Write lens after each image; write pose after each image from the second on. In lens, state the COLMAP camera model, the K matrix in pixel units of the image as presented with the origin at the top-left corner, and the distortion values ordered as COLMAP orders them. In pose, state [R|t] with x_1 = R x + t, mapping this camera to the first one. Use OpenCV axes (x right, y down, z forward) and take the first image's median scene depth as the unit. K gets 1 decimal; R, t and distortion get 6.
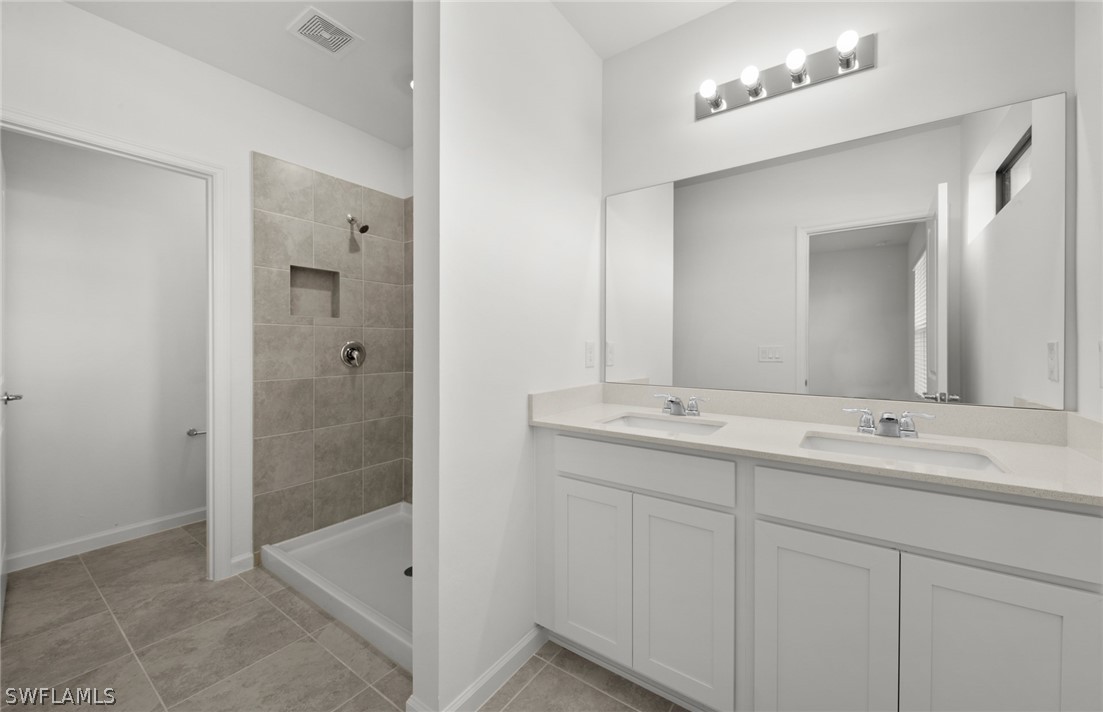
lens RADIAL K [[429.5, 0, 575.7], [0, 429.5, 348.3], [0, 0, 1]] dist [-0.013065, -0.001404]
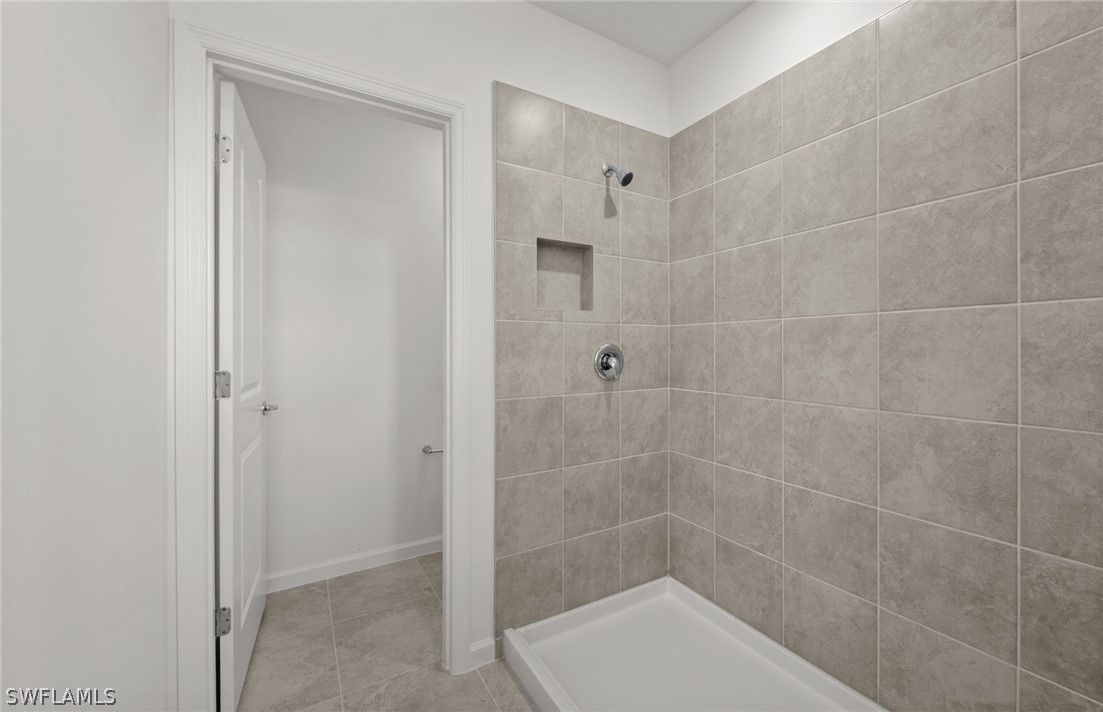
lens RADIAL K [[429.5, 0, 552.3], [0, 429.5, 349.7], [0, 0, 1]] dist [-0.013065, -0.001404]
pose [[0.901683, 0.001088, -0.432397, -0.321103], [-0.001827, 0.999997, -0.001293, -0.006122], [0.432394, 0.001956, 0.901682, 0.348254]]
